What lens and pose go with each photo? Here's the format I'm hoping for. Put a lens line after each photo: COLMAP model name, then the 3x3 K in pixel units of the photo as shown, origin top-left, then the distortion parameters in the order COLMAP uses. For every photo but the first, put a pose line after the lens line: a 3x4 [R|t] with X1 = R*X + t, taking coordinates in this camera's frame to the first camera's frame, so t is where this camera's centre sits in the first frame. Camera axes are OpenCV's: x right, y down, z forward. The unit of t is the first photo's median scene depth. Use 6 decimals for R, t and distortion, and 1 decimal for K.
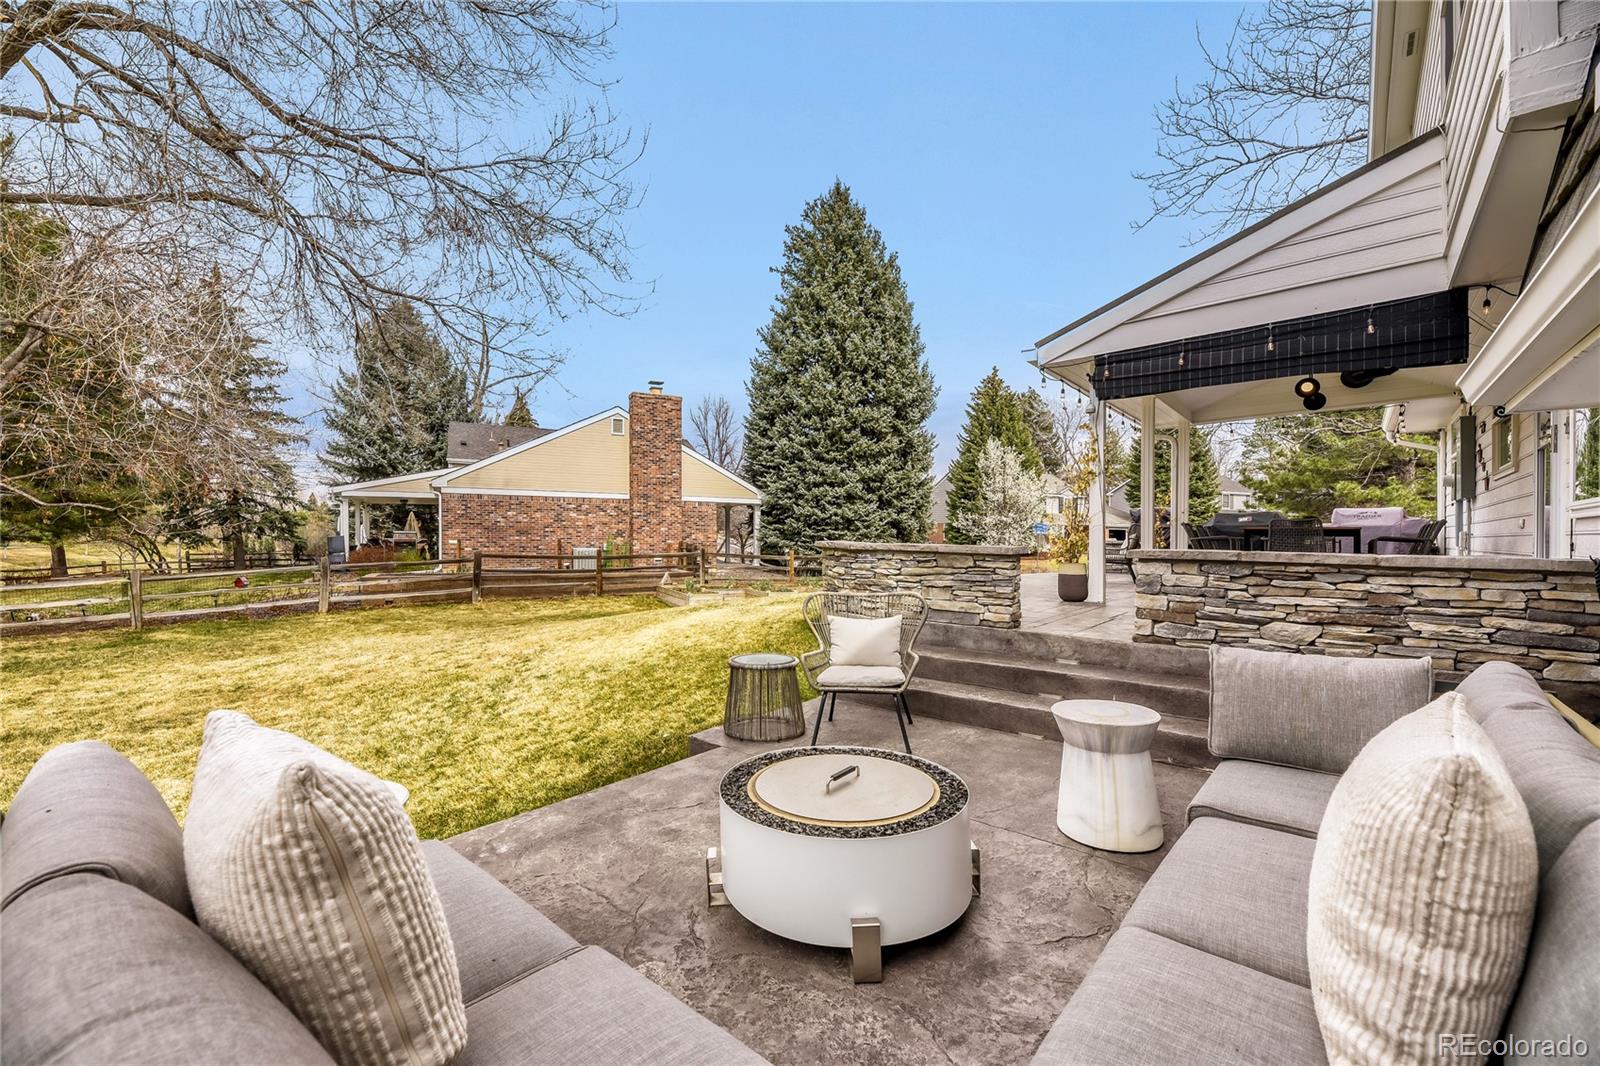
lens RADIAL K [[656.9, 0, 798.7], [0, 656.9, 537.6], [0, 0, 1]] dist [0.000541, 0.000095]
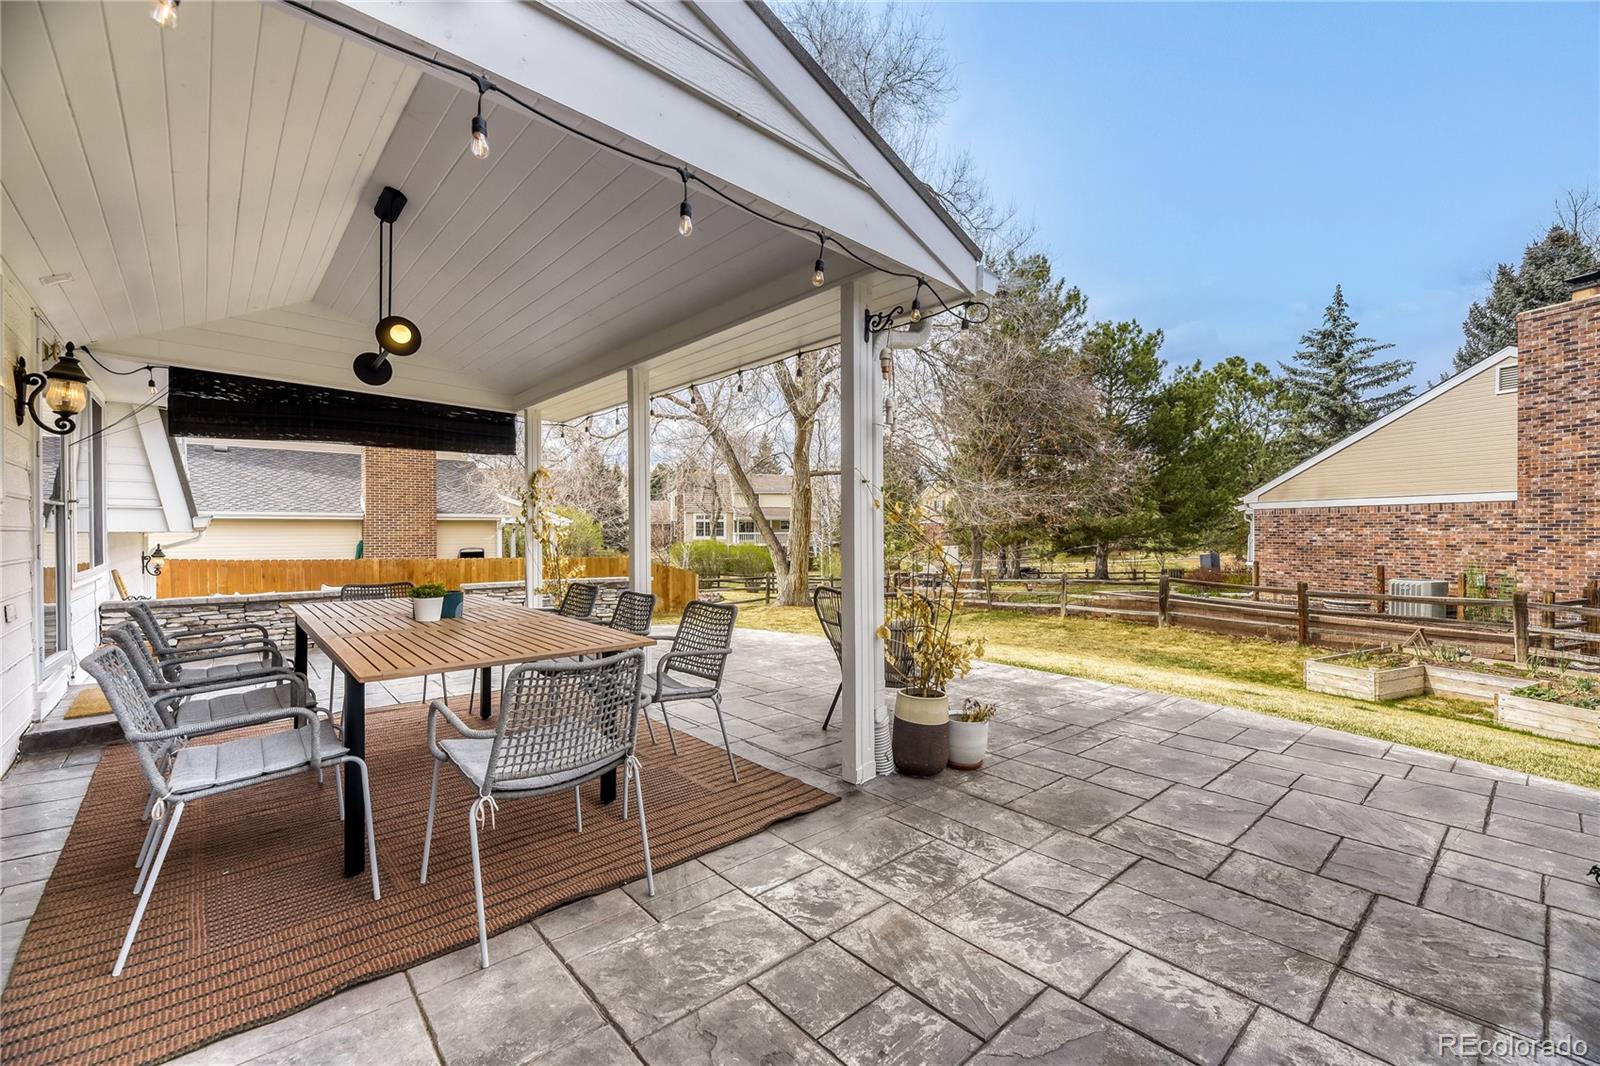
lens RADIAL K [[656.9, 0, 798.7], [0, 656.9, 537.6], [0, 0, 1]] dist [0.000541, 0.000095]
pose [[-0.131276, -0.002383, -0.991343, 0.421885], [-0.003228, 0.999993, -0.001976, -0.024043], [0.991341, 0.002941, -0.131283, 0.470606]]
